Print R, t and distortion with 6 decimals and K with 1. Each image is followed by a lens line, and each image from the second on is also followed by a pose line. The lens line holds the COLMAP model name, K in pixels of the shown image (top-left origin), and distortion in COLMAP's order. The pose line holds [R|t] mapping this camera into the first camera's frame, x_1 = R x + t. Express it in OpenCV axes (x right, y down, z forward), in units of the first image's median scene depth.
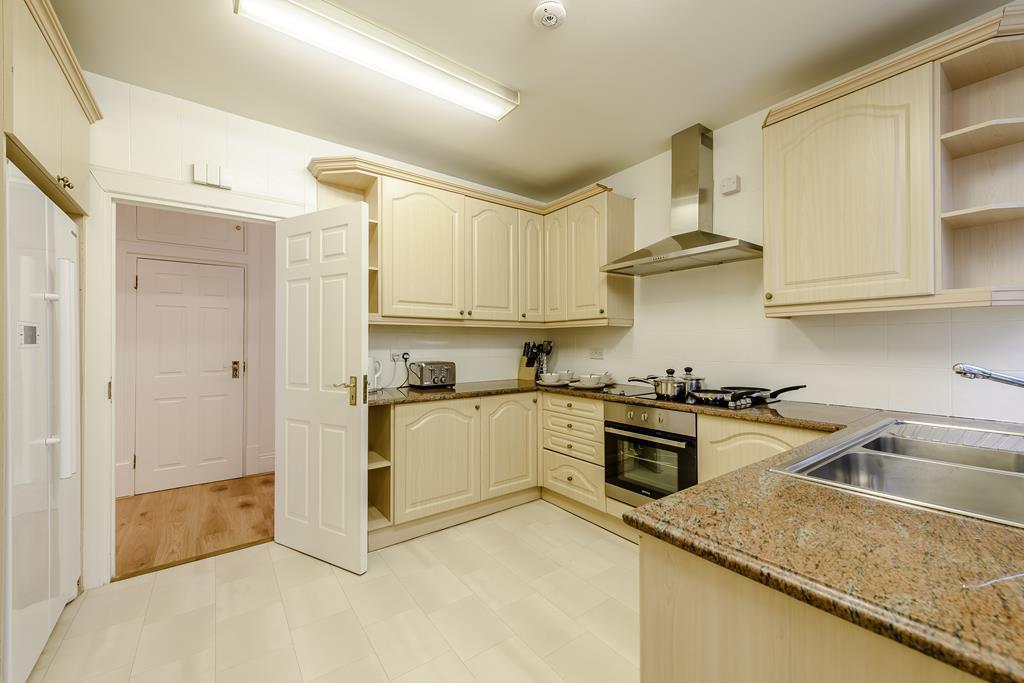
lens RADIAL K [[401.3, 0, 512.3], [0, 401.3, 342.8], [0, 0, 1]] dist [0.015606, -0.002458]
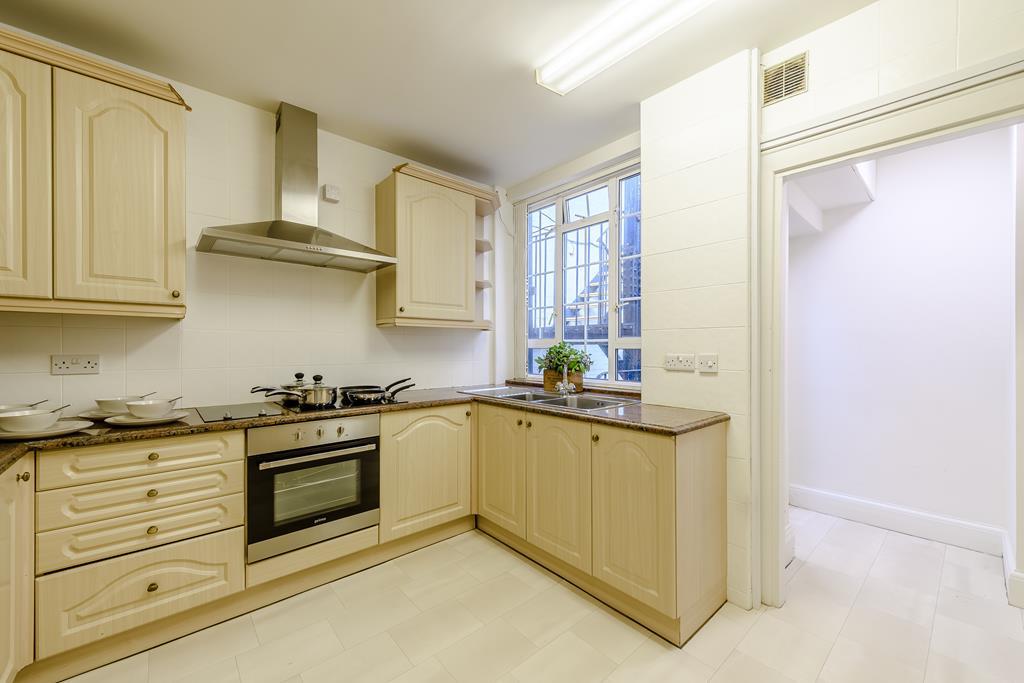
lens RADIAL K [[401.3, 0, 513.1], [0, 401.3, 344.9], [0, 0, 1]] dist [0.015606, -0.002458]
pose [[-0.075318, 0.002760, 0.997156, -0.501785], [-0.008266, 0.999960, -0.003392, -0.002605], [-0.997125, -0.008498, -0.075292, 0.591637]]
